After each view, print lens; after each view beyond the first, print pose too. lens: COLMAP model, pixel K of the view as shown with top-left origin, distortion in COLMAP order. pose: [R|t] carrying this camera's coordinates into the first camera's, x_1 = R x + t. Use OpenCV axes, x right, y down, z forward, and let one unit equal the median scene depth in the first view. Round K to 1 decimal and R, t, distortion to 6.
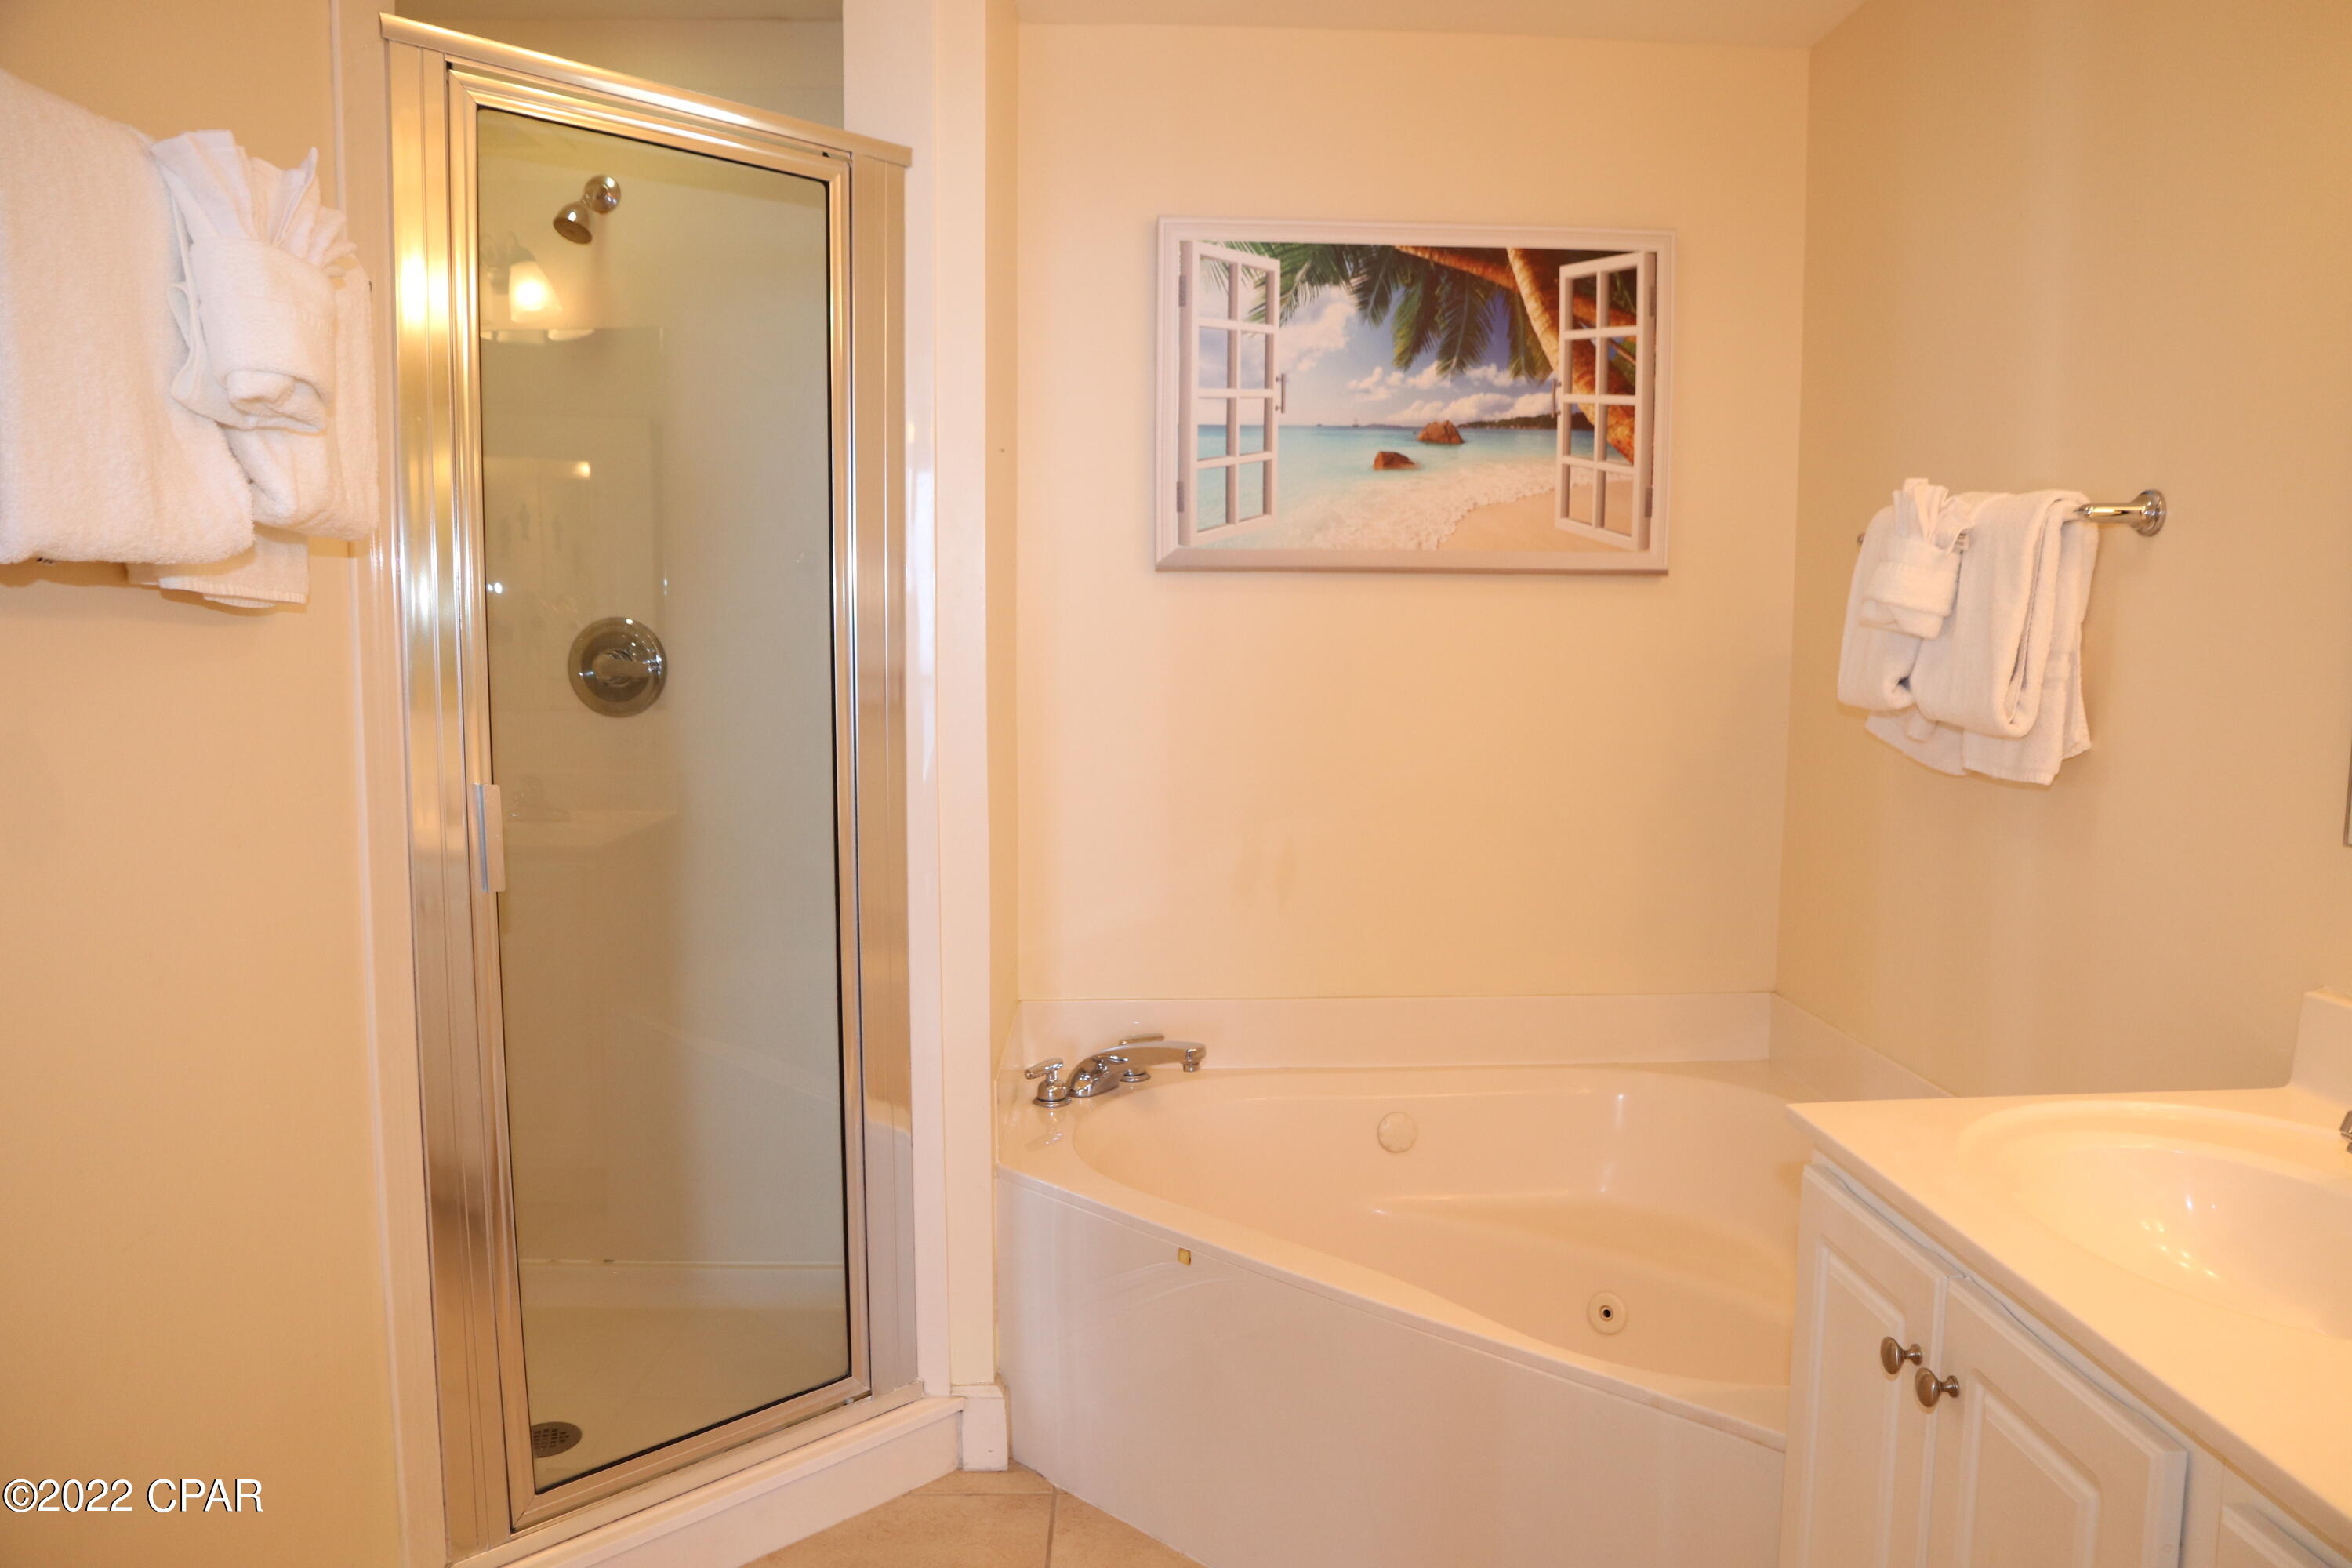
lens RADIAL K [[1613.9, 0, 1202.7], [0, 1613.9, 796.3], [0, 0, 1]] dist [-0.121070, 0.091245]
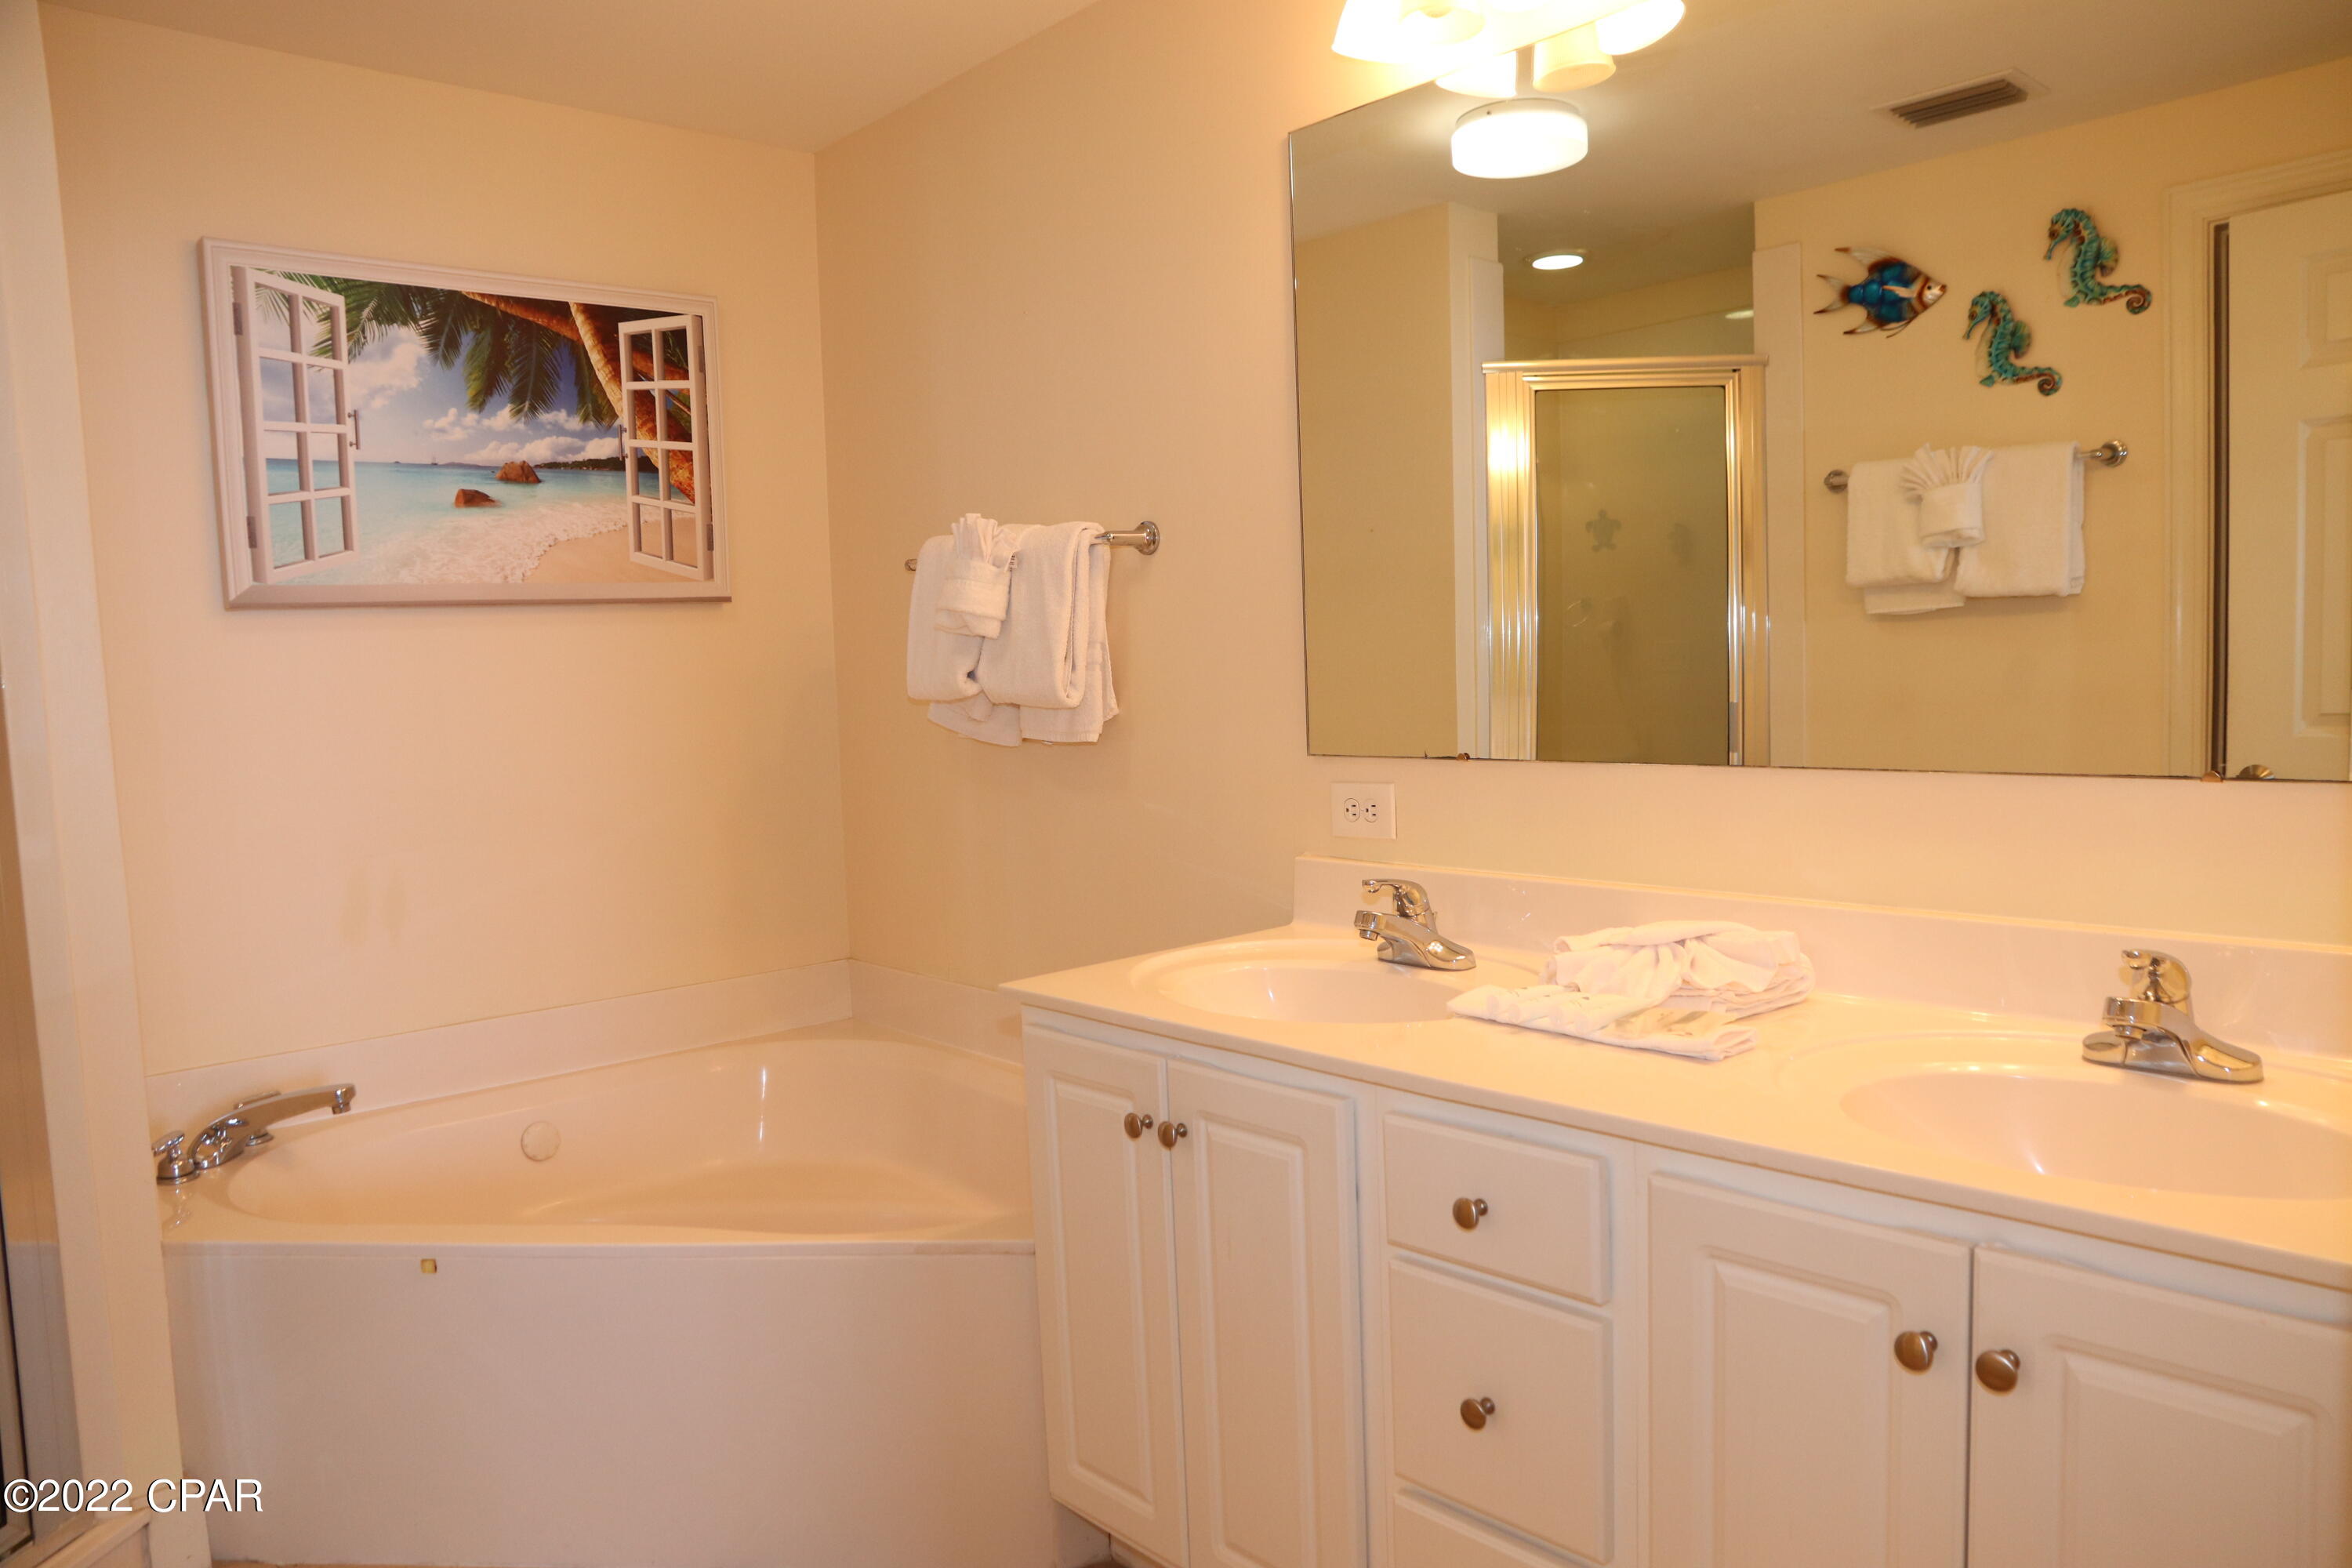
lens RADIAL K [[1613.9, 0, 1202.7], [0, 1613.9, 796.3], [0, 0, 1]] dist [-0.121070, 0.091245]
pose [[0.773165, -0.087297, 0.628168, -0.175625], [0.106447, 0.994293, 0.007160, 0.026442], [-0.625208, 0.061331, 0.778044, -0.080388]]
